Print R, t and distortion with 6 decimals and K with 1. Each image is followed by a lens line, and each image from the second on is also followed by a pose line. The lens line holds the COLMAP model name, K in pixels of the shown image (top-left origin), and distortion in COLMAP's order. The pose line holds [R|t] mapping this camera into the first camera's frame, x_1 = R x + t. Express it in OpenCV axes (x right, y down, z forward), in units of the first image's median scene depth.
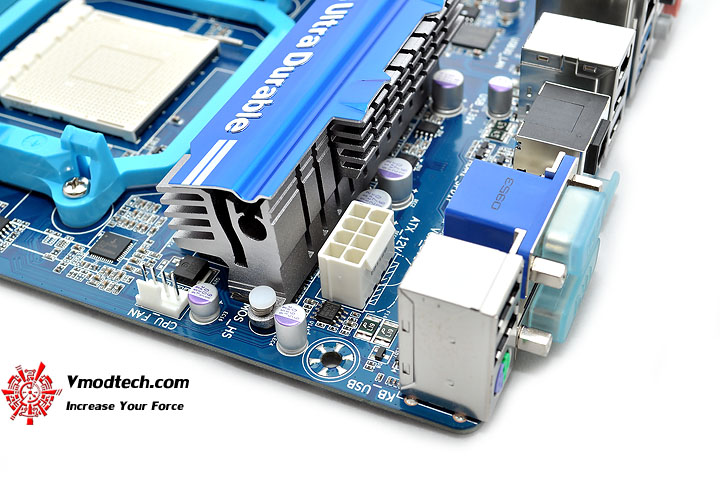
lens RADIAL K [[1043.3, 0, 360.0], [0, 1043.3, 239.0], [0, 0, 1]] dist [-0.017524, -0.035594]
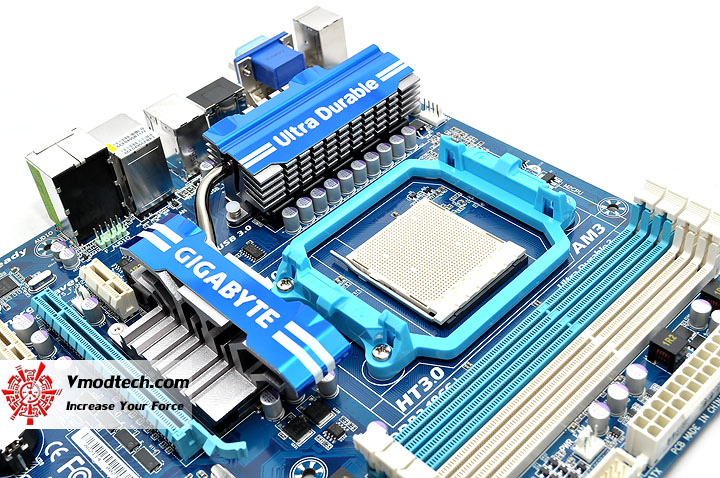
lens RADIAL K [[945.5, 0, 360.0], [0, 945.5, 239.0], [0, 0, 1]] dist [-0.027494, -0.034190]
pose [[-0.923058, -0.149853, 0.354271, -0.705321], [0.346255, 0.077462, 0.934937, -1.608186], [-0.167546, 0.985669, -0.019614, 1.212937]]
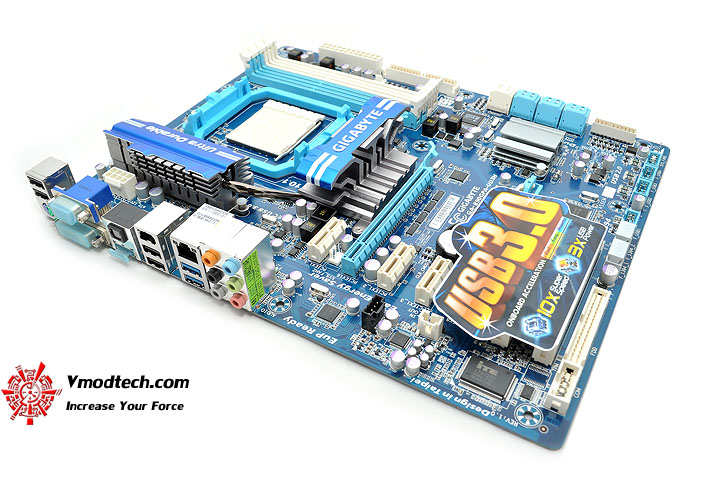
lens RADIAL K [[628.5, 0, 360.0], [0, 628.5, 239.0], [0, 0, 1]] dist [-0.081809, -0.001801]
pose [[-0.101382, 0.702427, -0.704498, 1.130446], [-0.669492, 0.475630, 0.570576, -1.207542], [0.735869, 0.529502, 0.422049, 0.792717]]
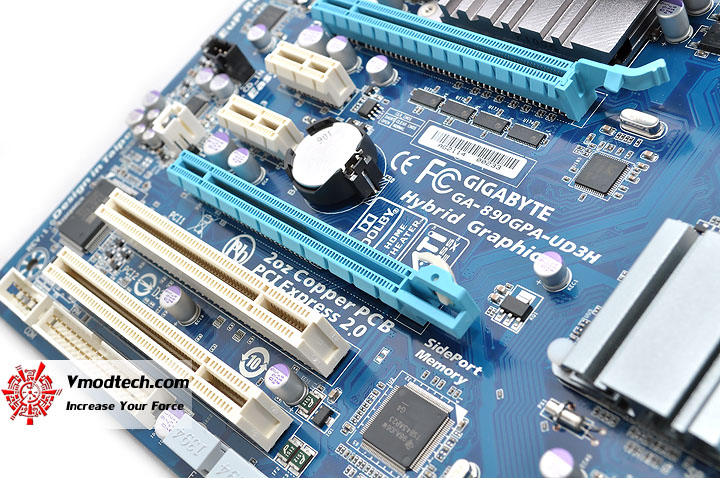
lens RADIAL K [[1068.9, 0, 360.0], [0, 1068.9, 239.0], [0, 0, 1]] dist [-0.023480, 0.001332]
pose [[-0.836741, 0.022462, 0.547138, -0.483446], [0.536284, -0.168454, 0.827057, -1.494588], [0.110745, 0.985454, 0.128906, 1.471491]]
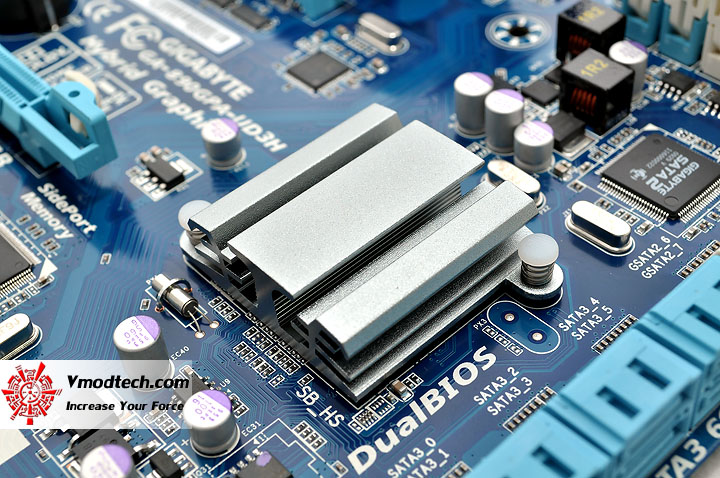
lens RADIAL K [[1047.5, 0, 360.0], [0, 1047.5, 239.0], [0, 0, 1]] dist [-0.023518, -0.009051]
pose [[-0.913750, -0.202746, 0.352072, -0.470417], [0.346135, 0.065244, 0.935913, -1.281232], [-0.212723, 0.977055, 0.010560, 1.676968]]
